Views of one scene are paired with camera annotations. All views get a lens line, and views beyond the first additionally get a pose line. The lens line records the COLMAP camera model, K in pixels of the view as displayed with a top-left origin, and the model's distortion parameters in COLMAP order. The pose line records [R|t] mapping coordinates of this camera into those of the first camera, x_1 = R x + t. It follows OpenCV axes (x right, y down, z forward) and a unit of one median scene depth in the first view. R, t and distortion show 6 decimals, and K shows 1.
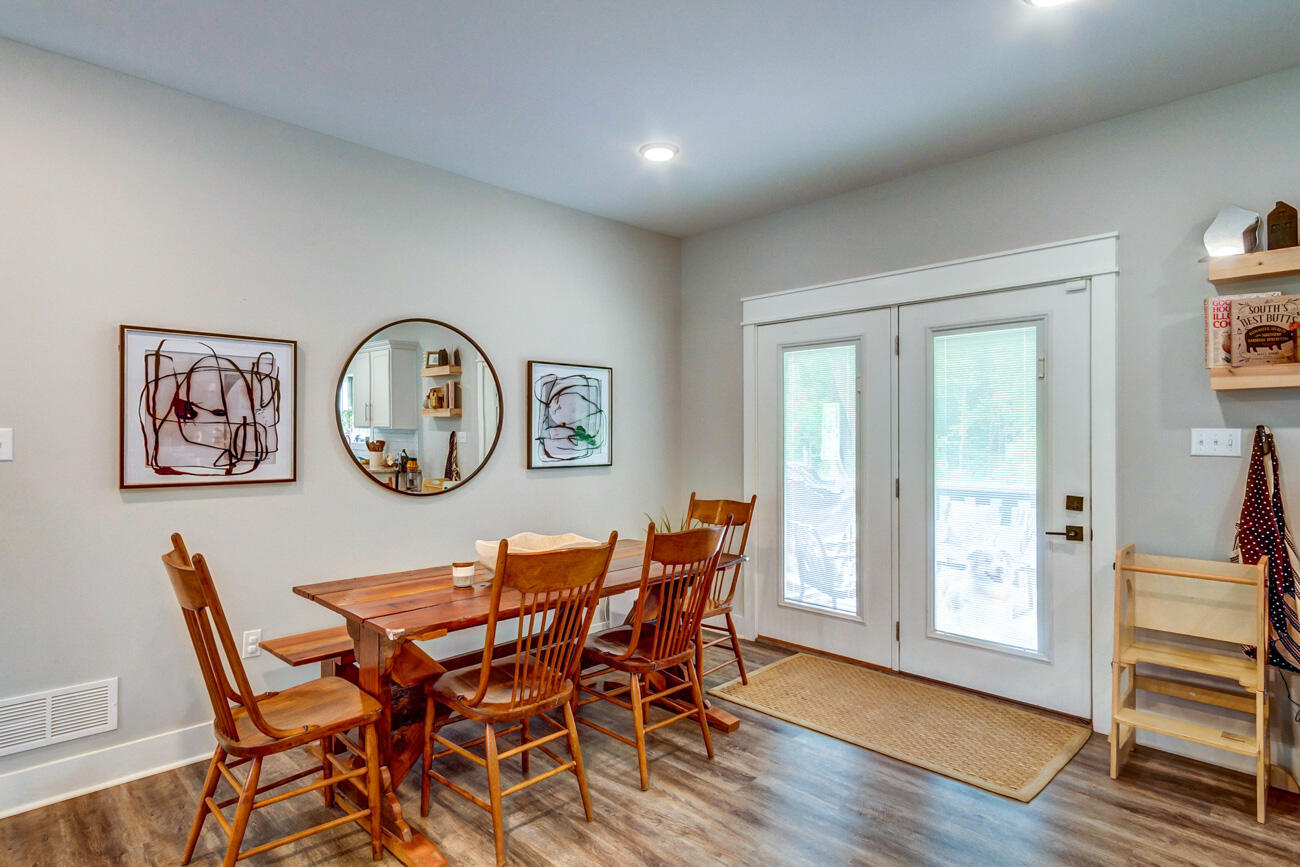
lens RADIAL K [[695.5, 0, 644.3], [0, 695.5, 437.4], [0, 0, 1]] dist [0.010564, 0.001698]
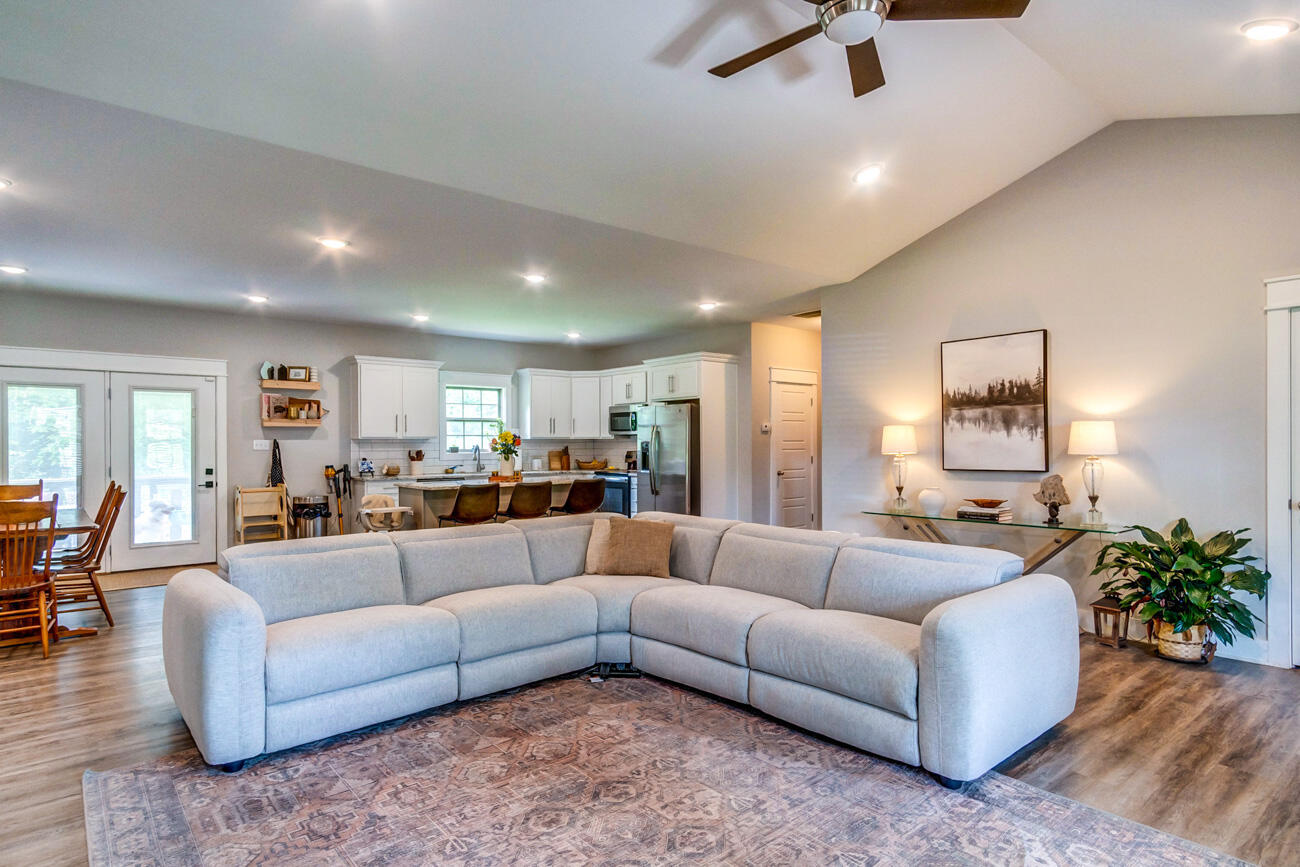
lens RADIAL K [[695.5, 0, 643.4], [0, 695.5, 438.2], [0, 0, 1]] dist [0.010564, 0.001698]
pose [[0.080343, 0.005973, 0.996749, -1.547138], [0.006314, 0.999959, -0.006501, 0.006611], [-0.996747, 0.006816, 0.080302, -0.615722]]
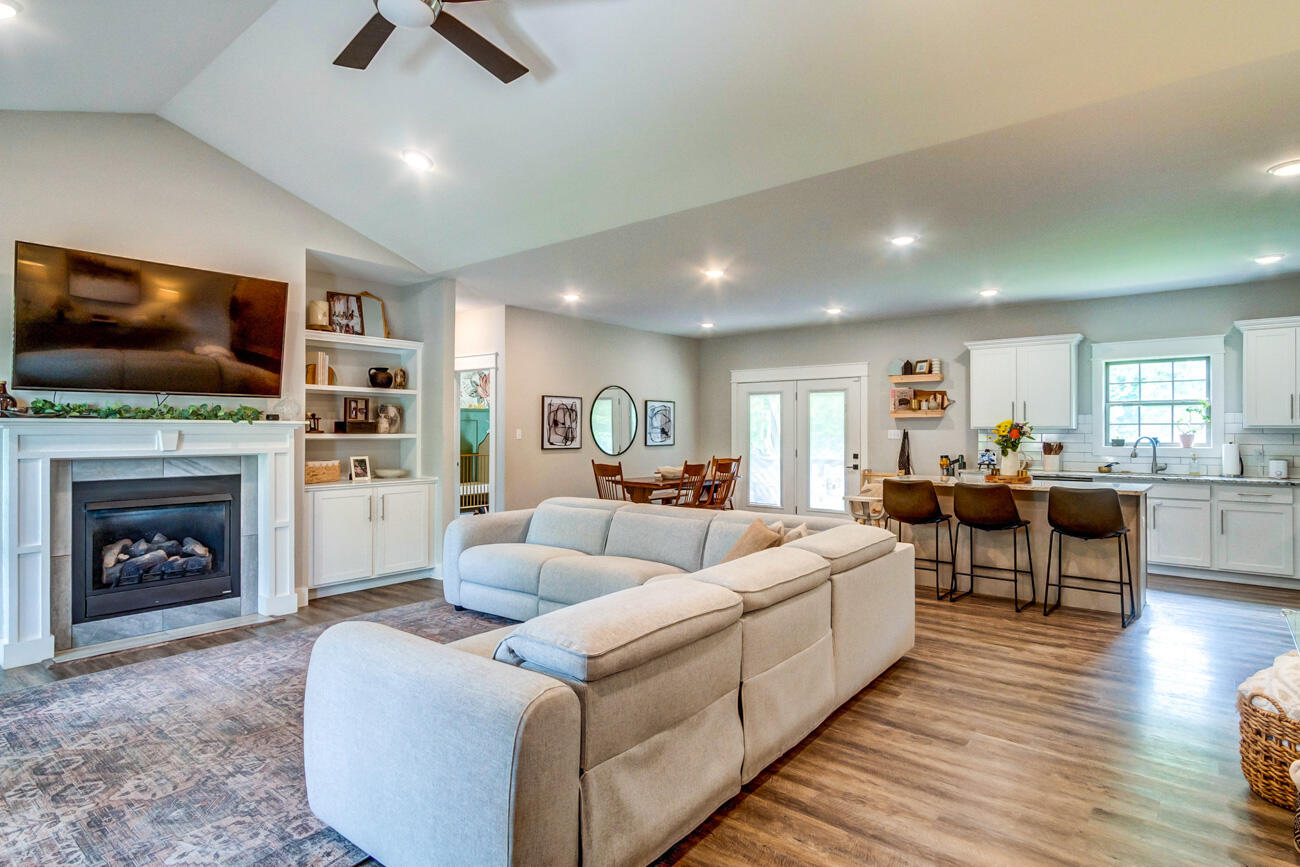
lens RADIAL K [[695.5, 0, 655.0], [0, 695.5, 429.6], [0, 0, 1]] dist [0.010564, 0.001698]
pose [[0.993796, 0.001545, 0.111206, -0.485058], [-0.001031, 0.999989, -0.004676, 0.001013], [-0.111212, 0.004532, 0.993786, -1.648298]]
